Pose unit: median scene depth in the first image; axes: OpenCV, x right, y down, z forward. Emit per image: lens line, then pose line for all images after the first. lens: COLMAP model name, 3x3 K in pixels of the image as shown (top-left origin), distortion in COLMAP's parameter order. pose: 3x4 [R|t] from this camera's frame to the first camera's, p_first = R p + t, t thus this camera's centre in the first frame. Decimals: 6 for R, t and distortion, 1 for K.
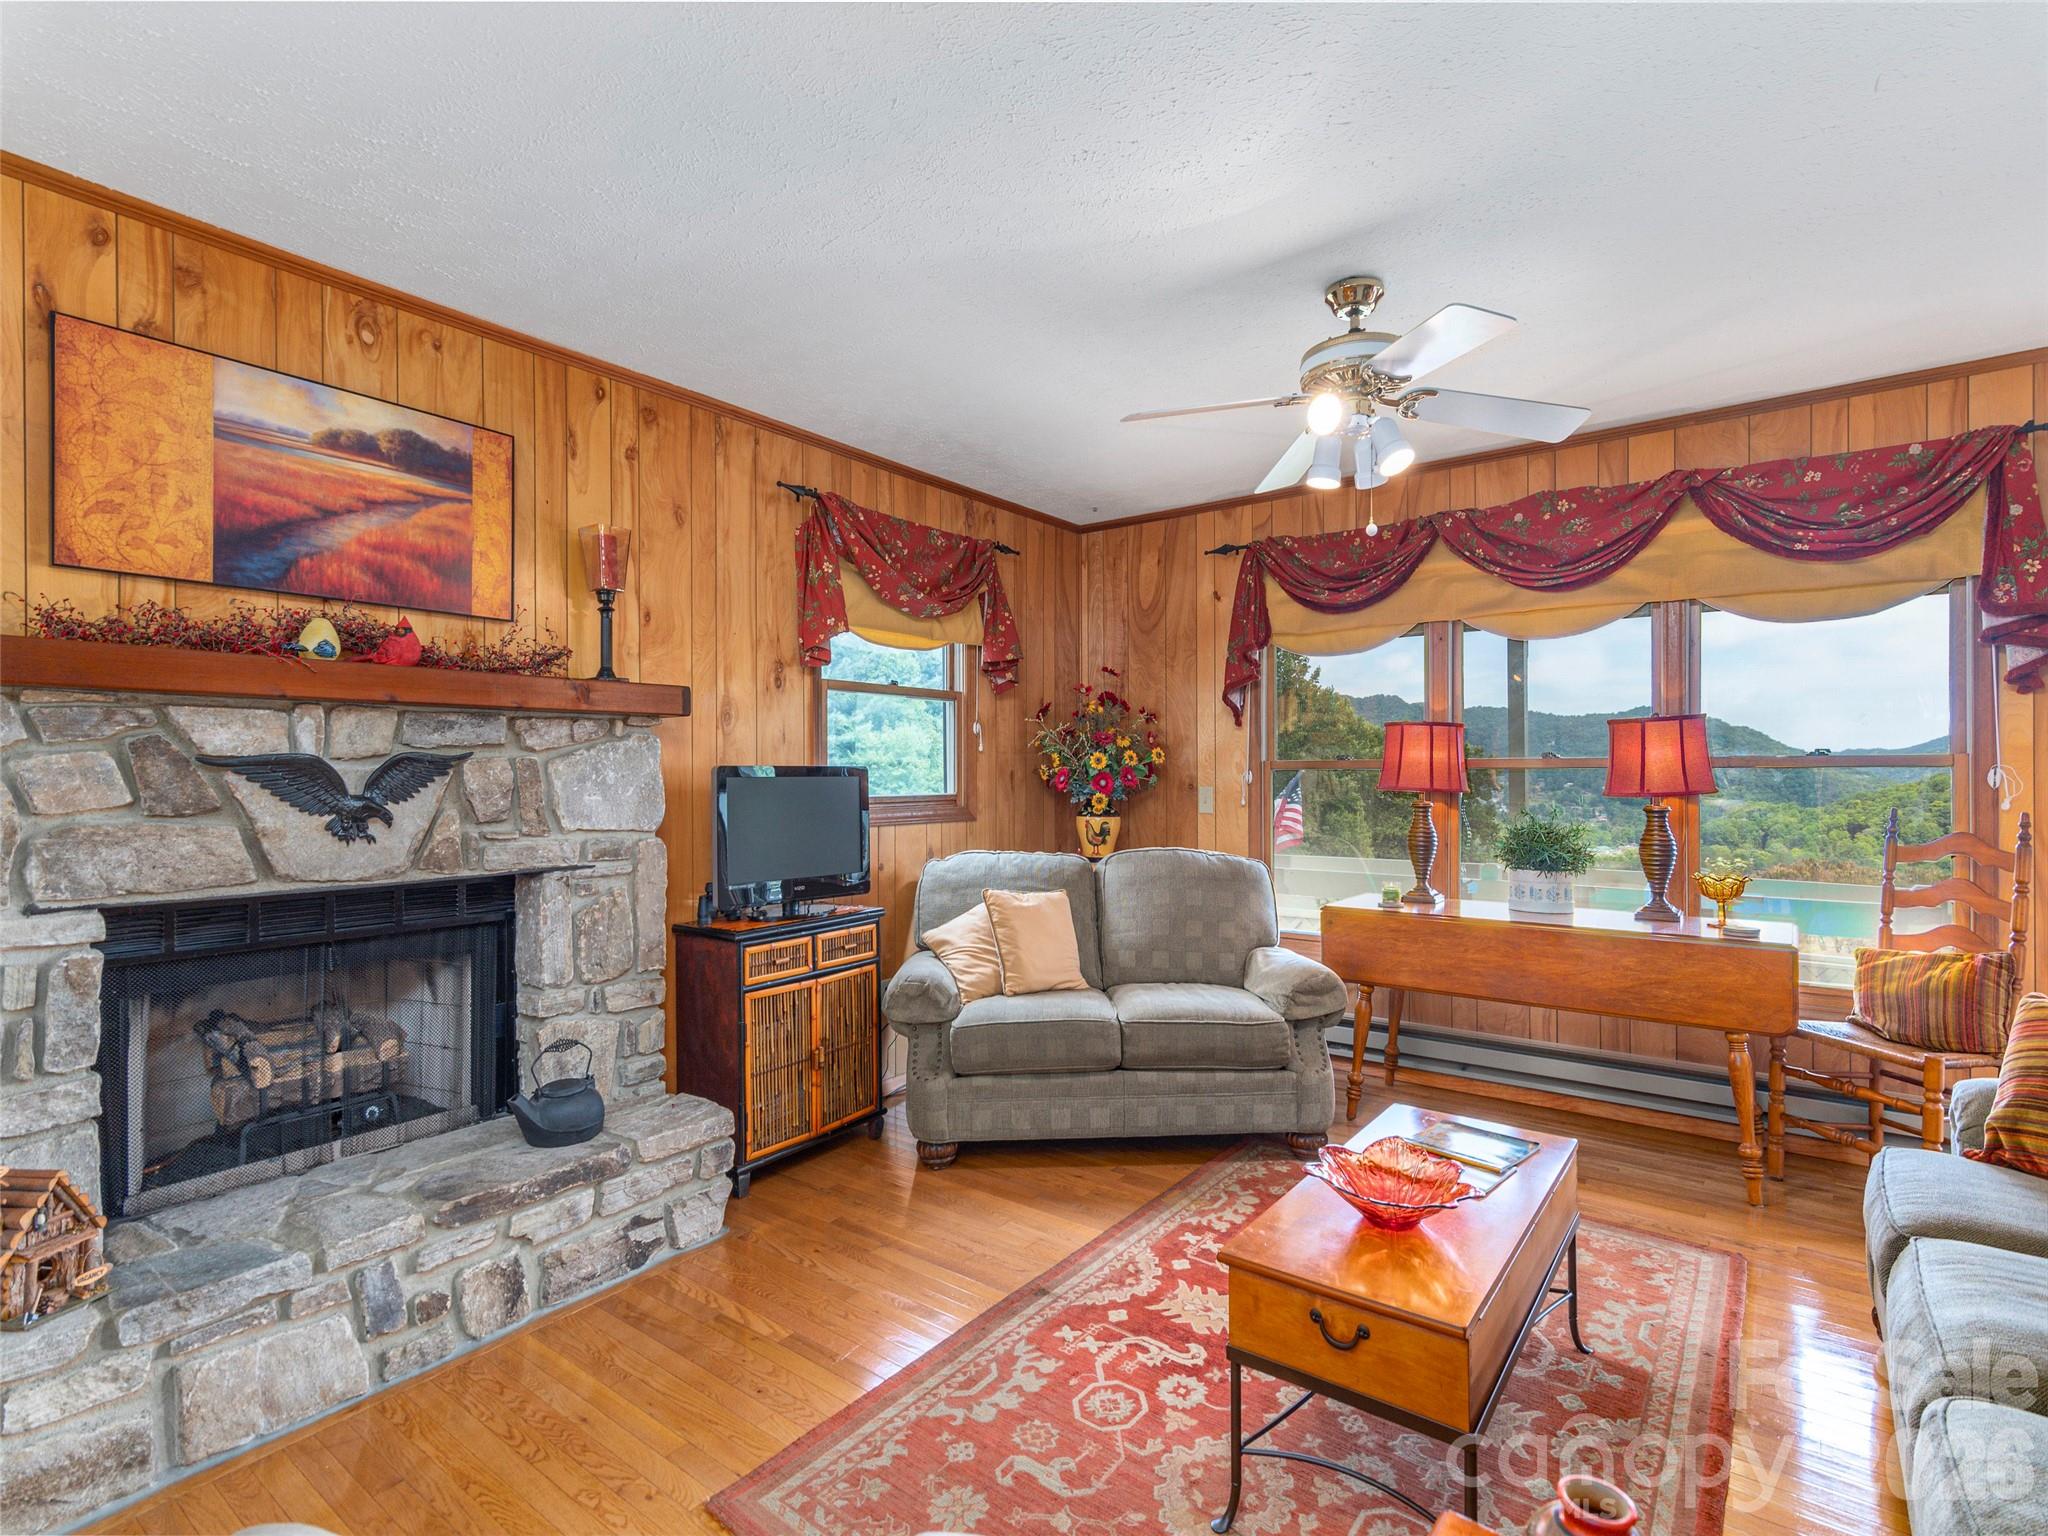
lens RADIAL K [[998.3, 0, 1029.6], [0, 998.3, 771.2], [0, 0, 1]] dist [0.004389, 0.000076]
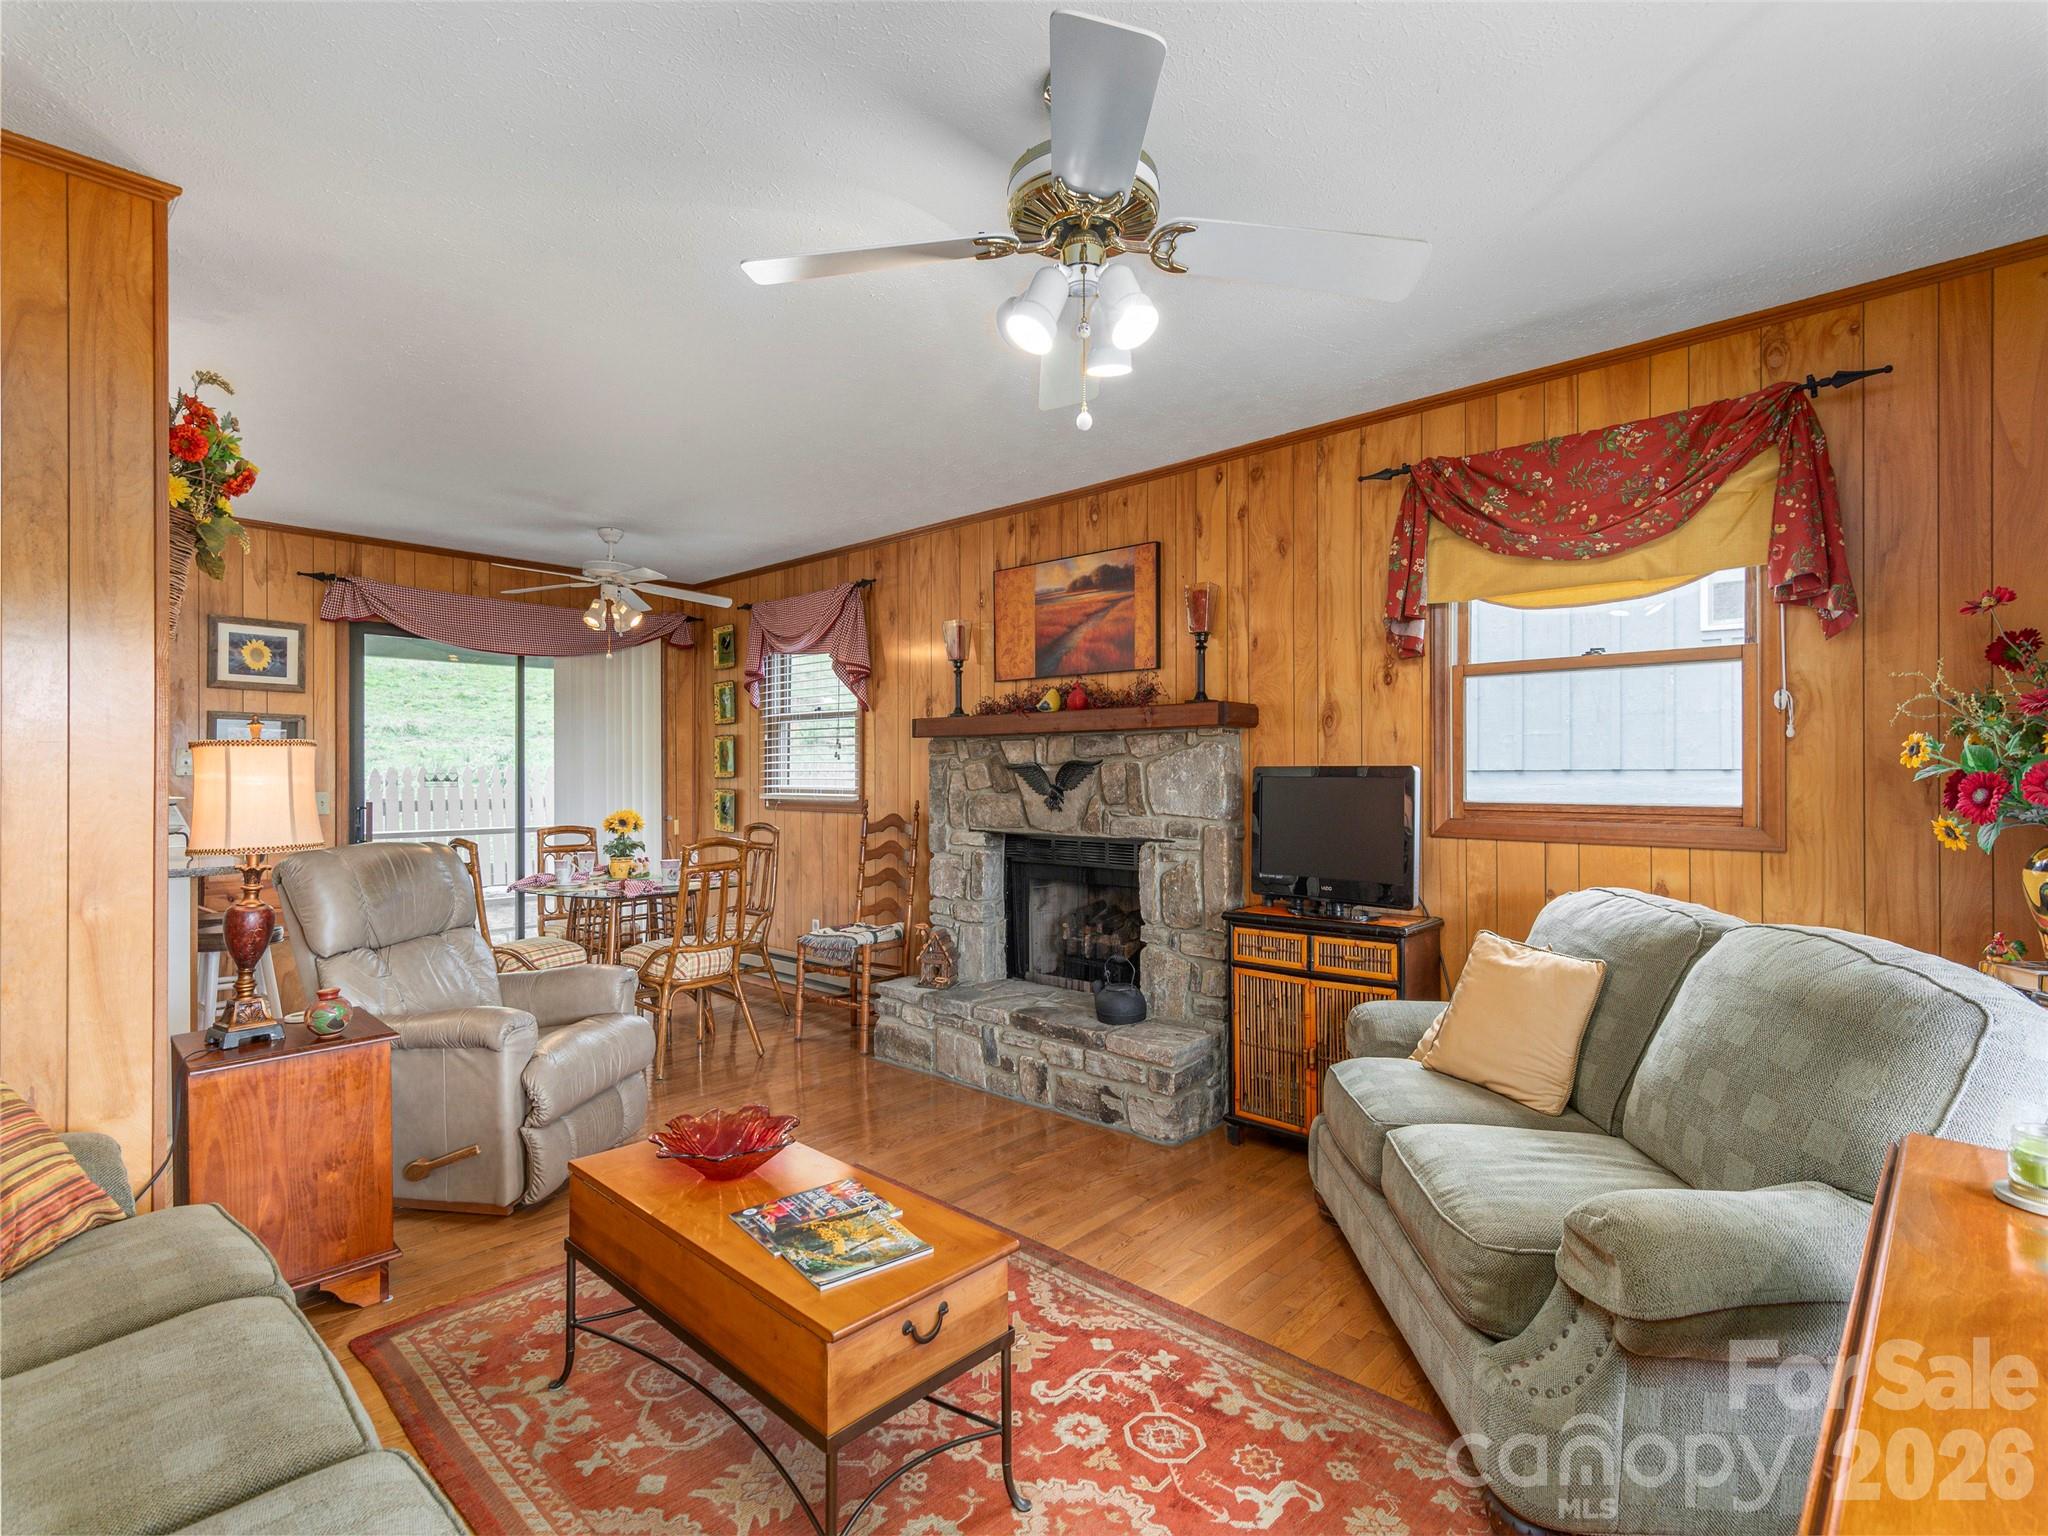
lens RADIAL K [[1009.4, 0, 1024.0], [0, 1009.4, 768.0], [0, 0, 1]] dist [0.002675, 0.000126]
pose [[-0.111537, -0.000753, -0.993760, 0.930100], [0.003750, 0.999992, -0.001179, -0.003557], [0.993753, -0.003858, -0.111533, 0.934238]]
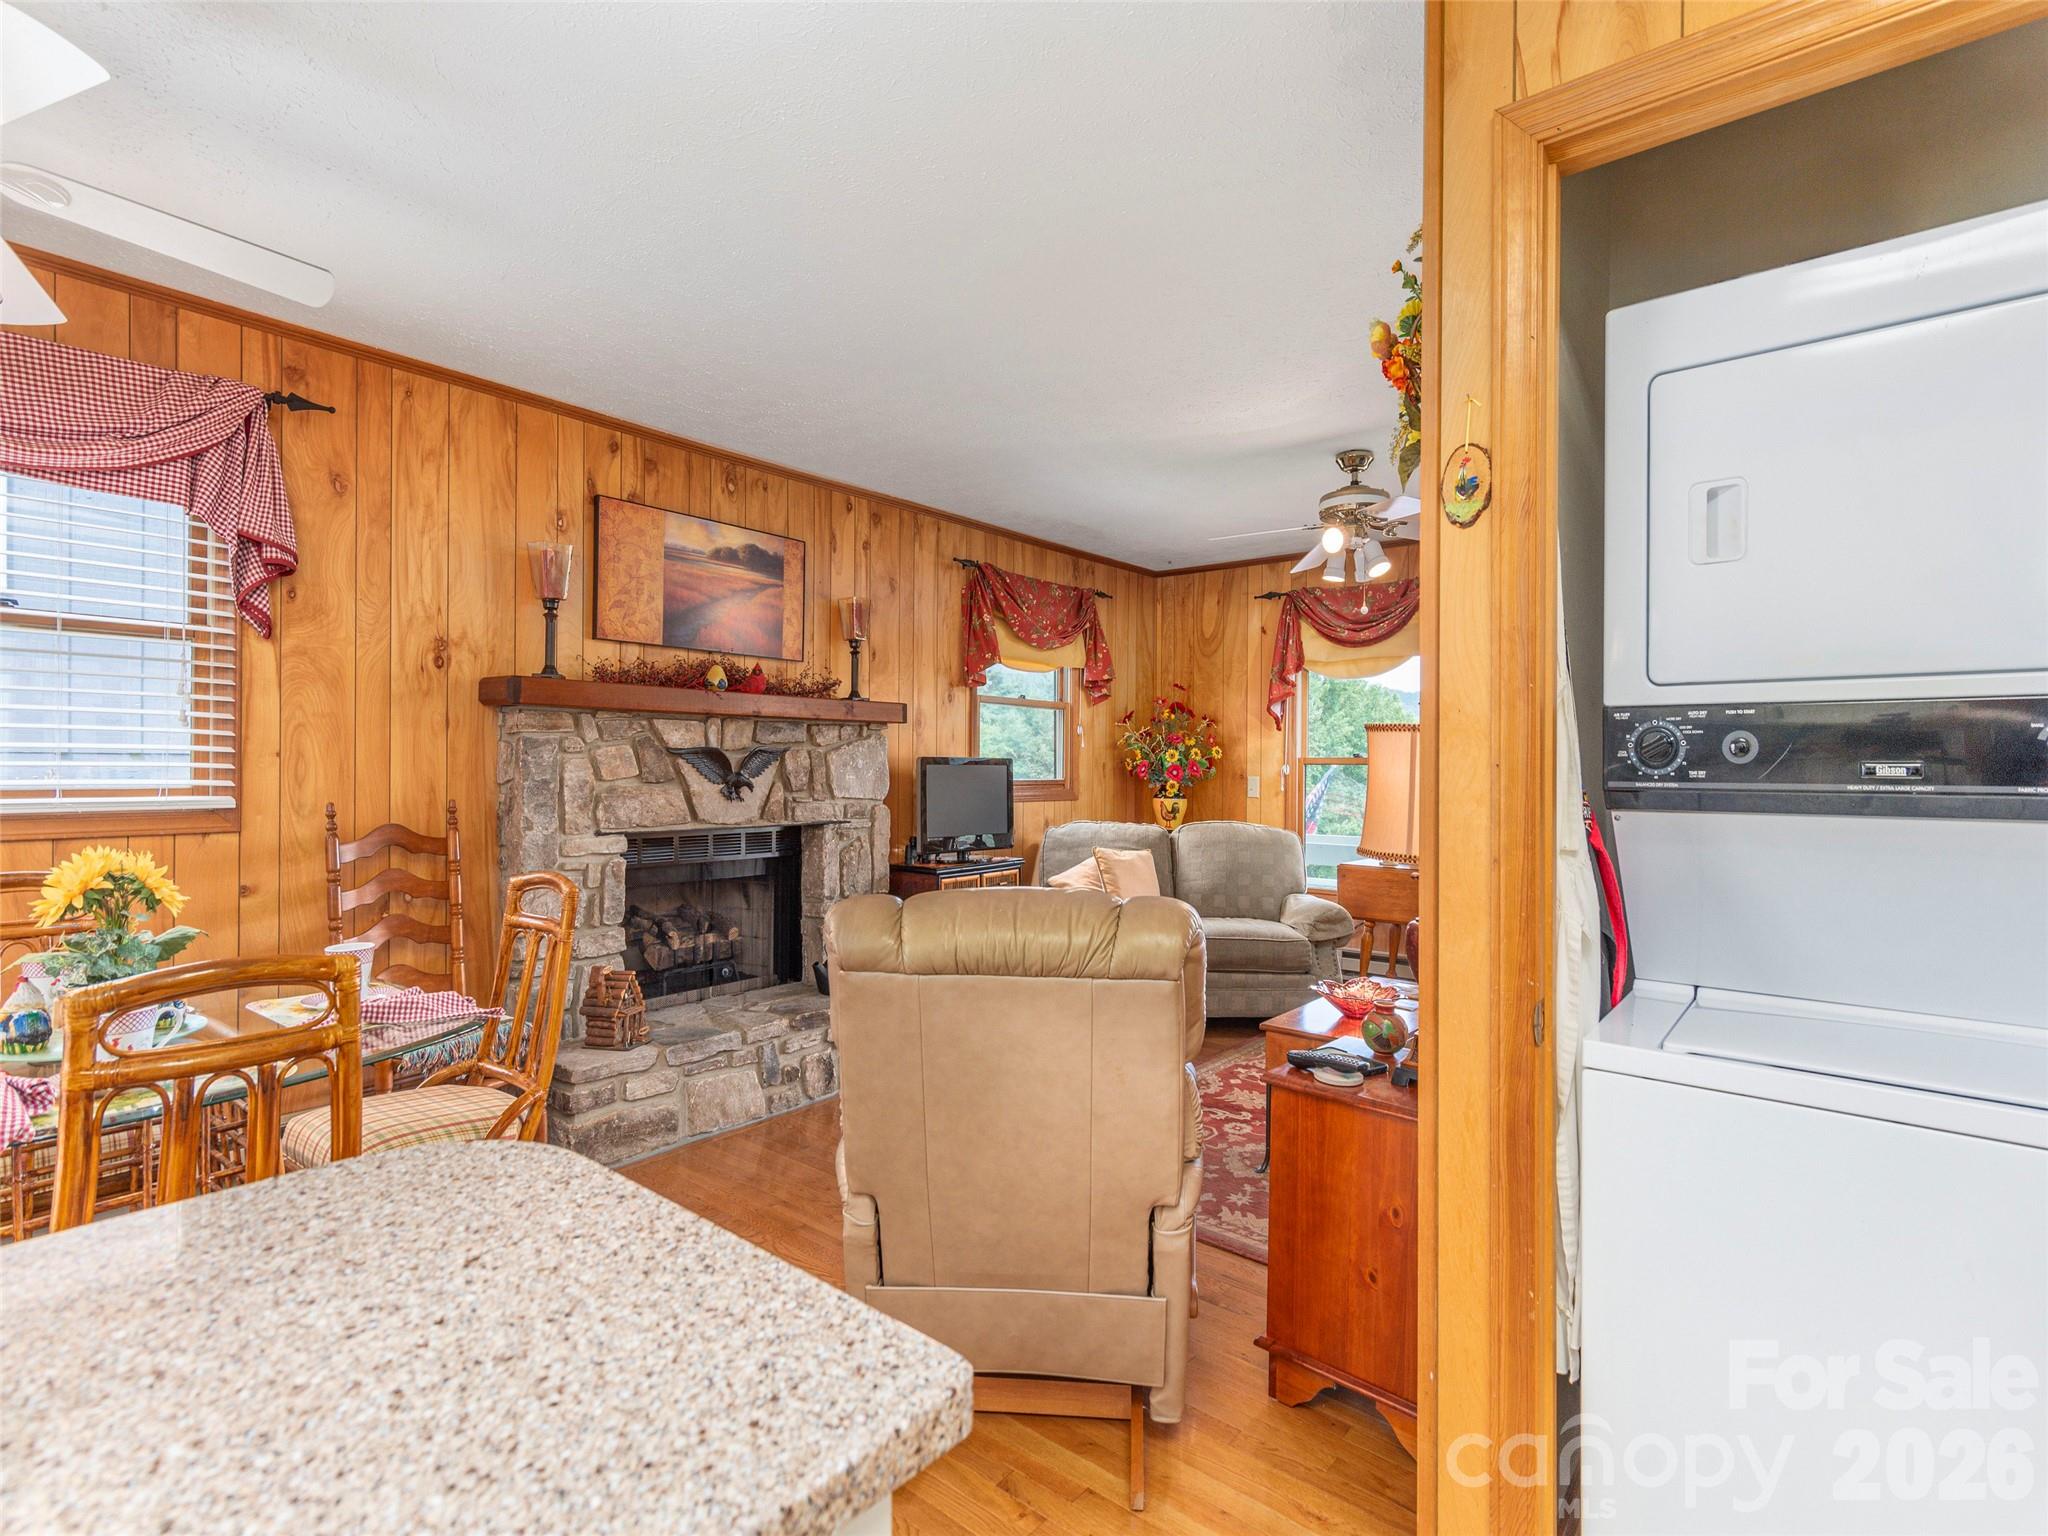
lens RADIAL K [[1012.1, 0, 1032.0], [0, 1012.1, 766.2], [0, 0, 1]] dist [-0.001829, -0.000358]
pose [[0.999259, 0.010736, -0.036964, -0.100968], [-0.010685, 0.999942, 0.001552, 0.004698], [0.036978, -0.001156, 0.999315, -0.526060]]
